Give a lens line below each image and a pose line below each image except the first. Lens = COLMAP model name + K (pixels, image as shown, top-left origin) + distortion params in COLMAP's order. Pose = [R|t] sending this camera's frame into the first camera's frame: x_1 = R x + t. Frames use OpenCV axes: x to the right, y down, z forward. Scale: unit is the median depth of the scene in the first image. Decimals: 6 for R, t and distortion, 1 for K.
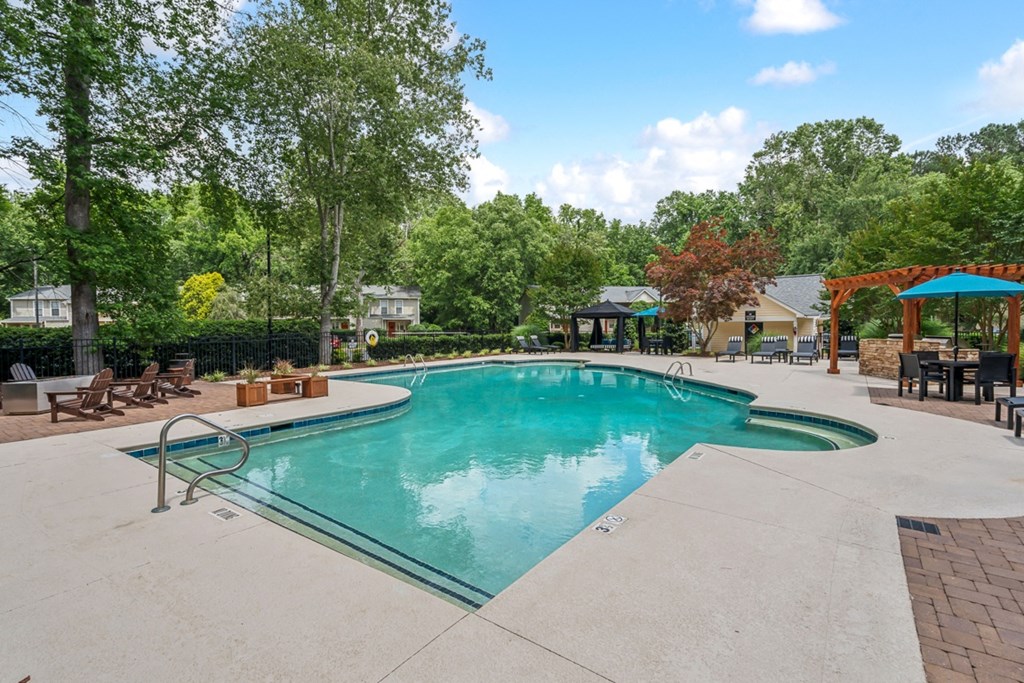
lens RADIAL K [[471.0, 0, 512.4], [0, 471.0, 345.2], [0, 0, 1]] dist [0.001446, 0.000899]
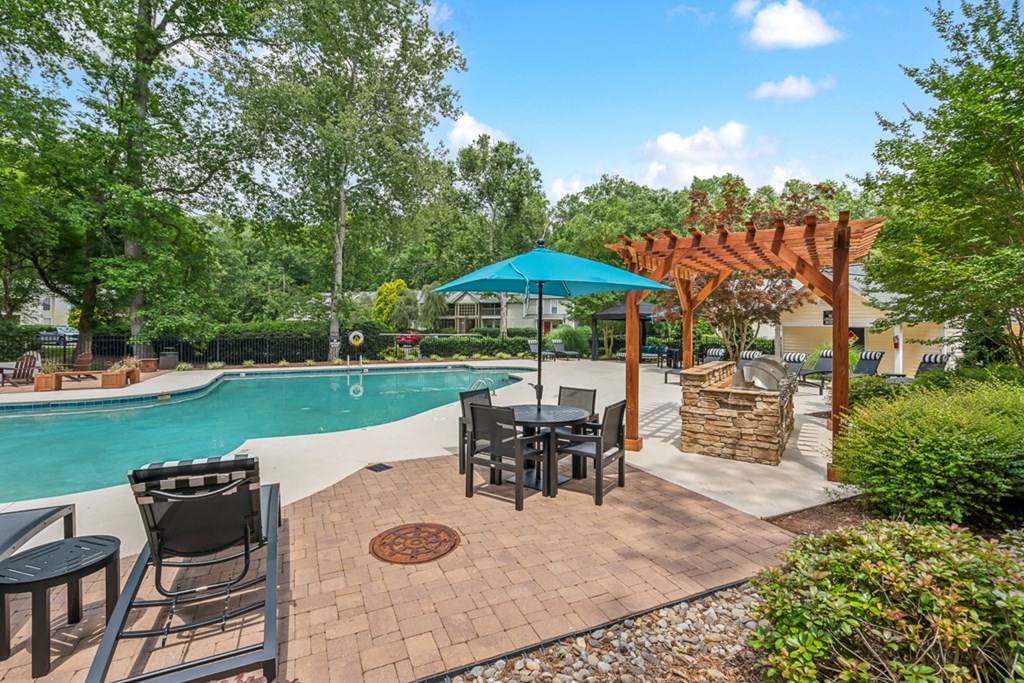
lens RADIAL K [[471.0, 0, 512.0], [0, 471.0, 333.4], [0, 0, 1]] dist [0.001446, 0.000899]
pose [[0.865637, 0.019305, -0.500300, 0.437989], [-0.030247, 0.999448, -0.013769, -0.018029], [0.499758, 0.027051, 0.865743, 0.202761]]
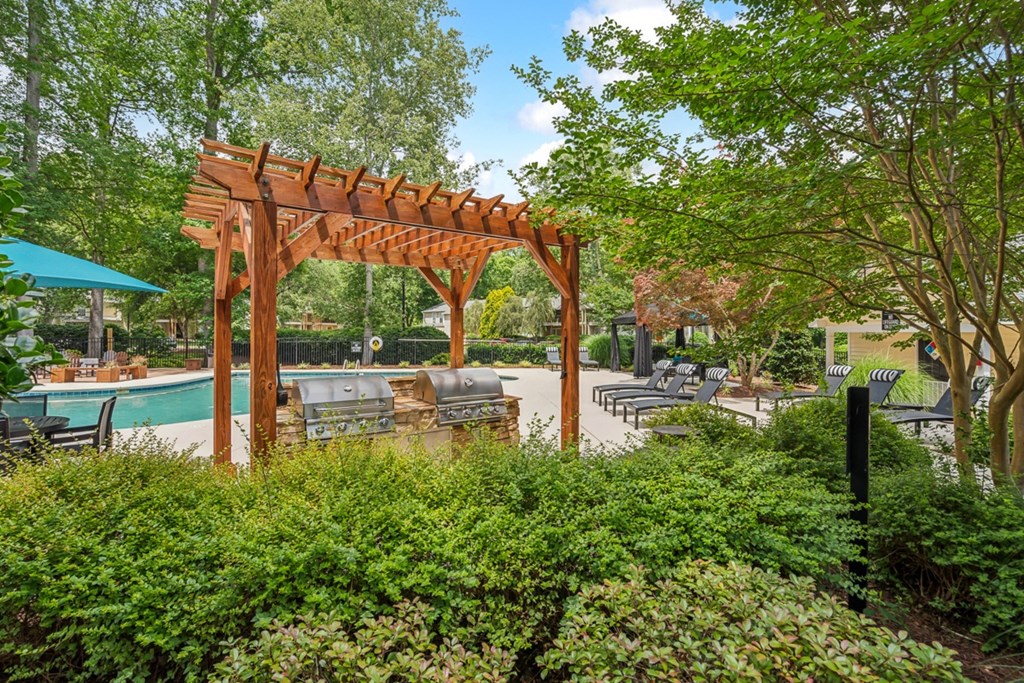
lens RADIAL K [[471.0, 0, 512.1], [0, 471.0, 342.2], [0, 0, 1]] dist [0.001446, 0.000899]
pose [[0.653092, 0.028189, -0.756754, 0.603688], [-0.041695, 0.999130, 0.001234, -0.026078], [0.756130, 0.030747, 0.653699, 0.419576]]
